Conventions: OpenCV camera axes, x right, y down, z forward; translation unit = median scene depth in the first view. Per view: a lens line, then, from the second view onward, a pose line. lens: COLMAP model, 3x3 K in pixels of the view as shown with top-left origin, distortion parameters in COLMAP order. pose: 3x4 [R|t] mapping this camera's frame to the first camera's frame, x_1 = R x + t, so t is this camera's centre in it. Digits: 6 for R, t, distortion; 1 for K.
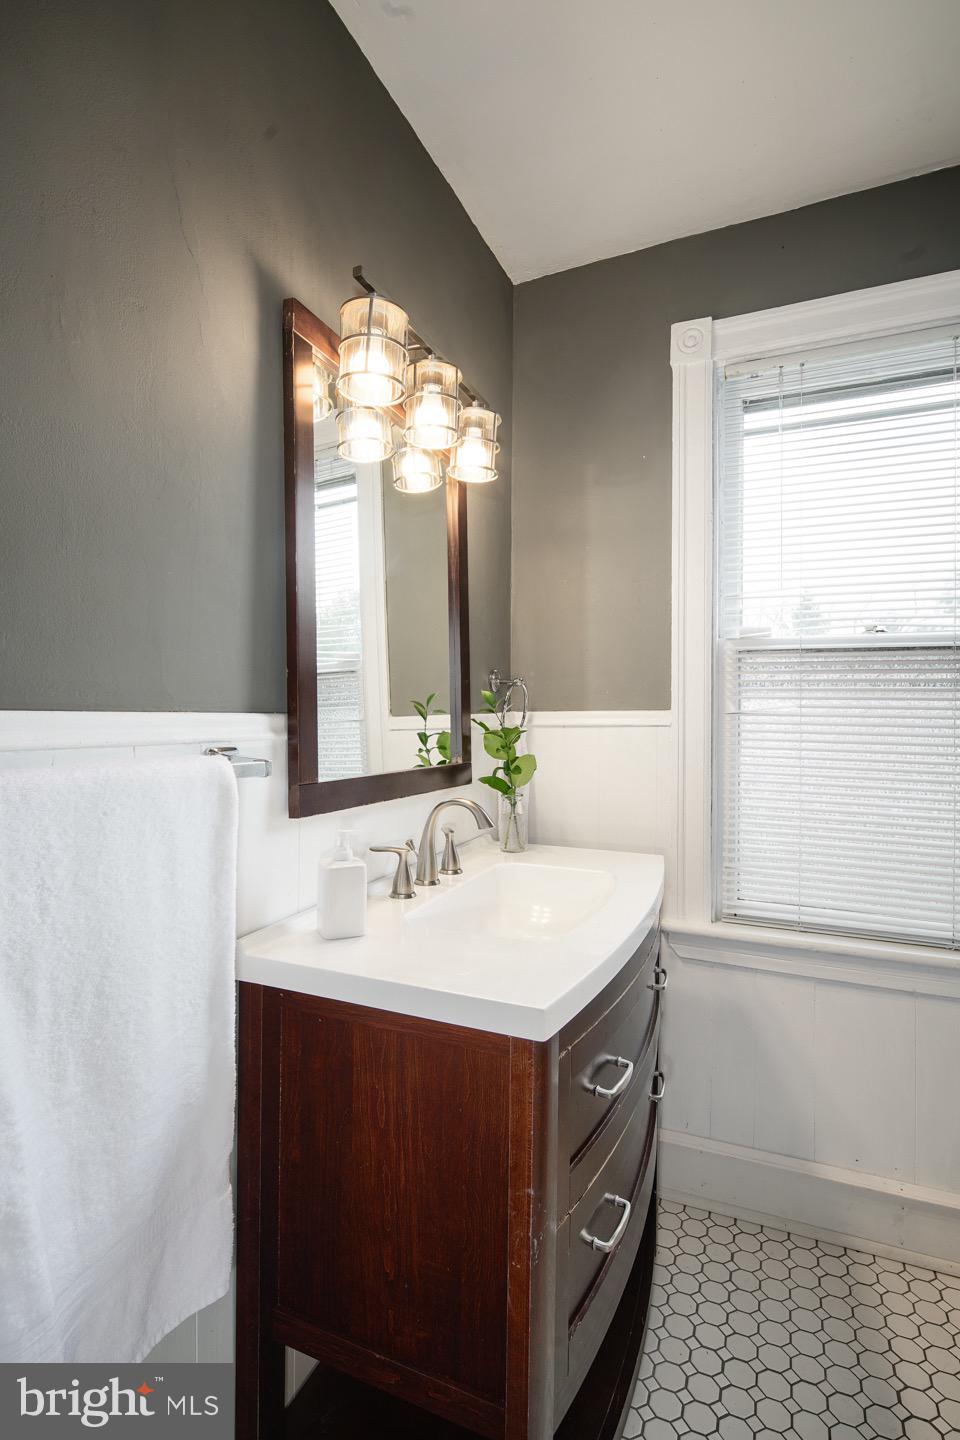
lens RADIAL K [[705.9, 0, 479.0], [0, 705.9, 724.2], [0, 0, 1]] dist [-0.002686, -0.001370]
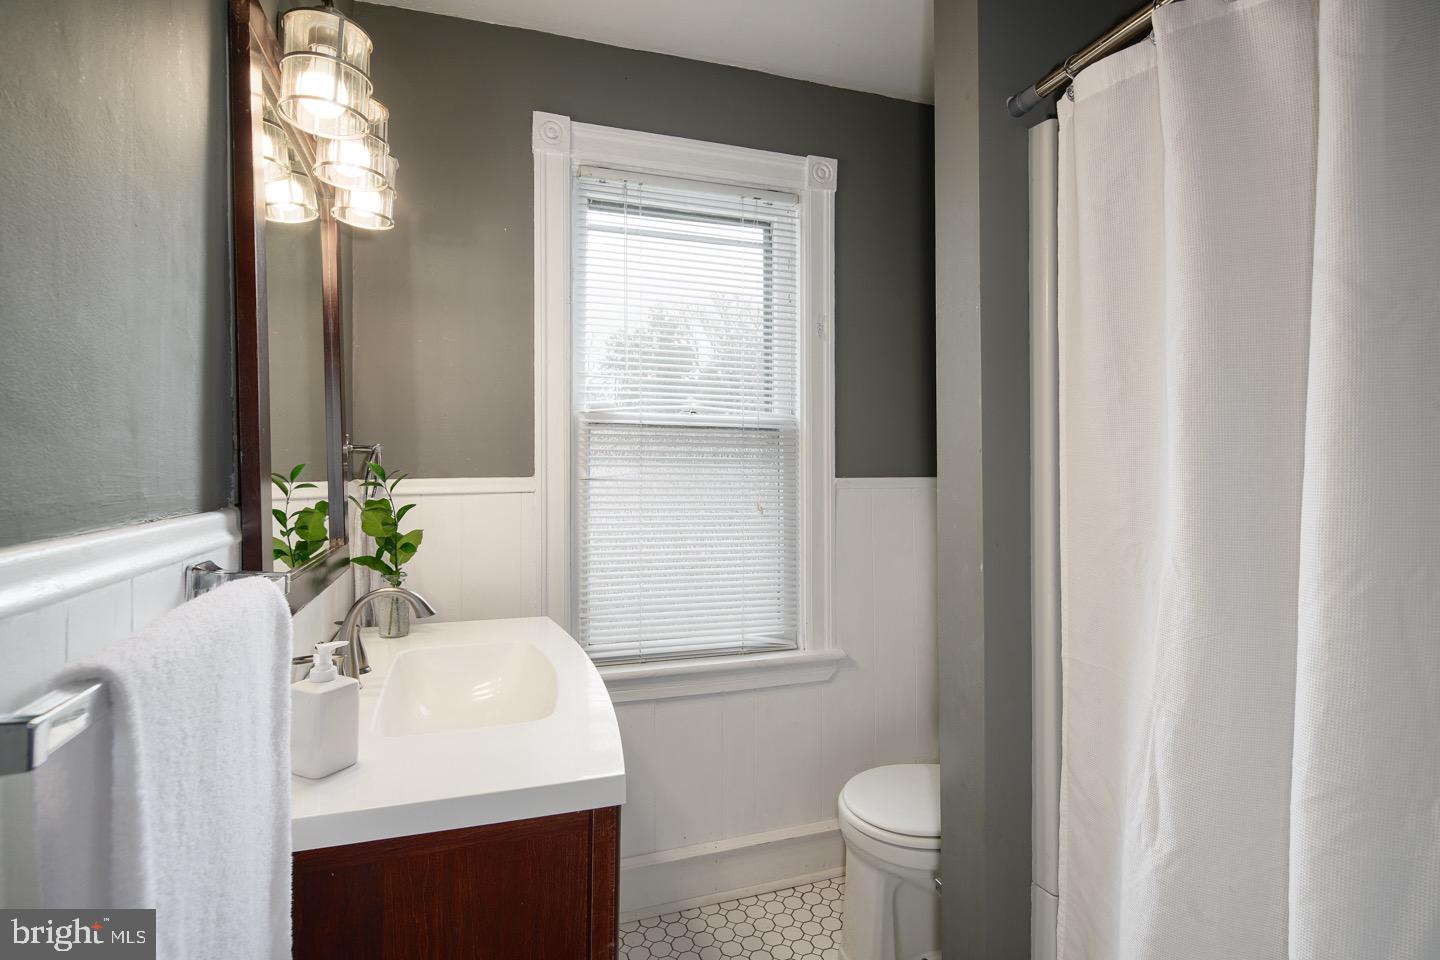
lens RADIAL K [[705.9, 0, 719.2], [0, 705.9, 470.9], [0, 0, 1]] dist [-0.002686, -0.001370]
pose [[0.744768, -0.009534, 0.667256, -0.237782], [0.005582, 0.999952, 0.008058, -0.038507], [-0.667301, -0.002277, 0.744785, 0.031504]]
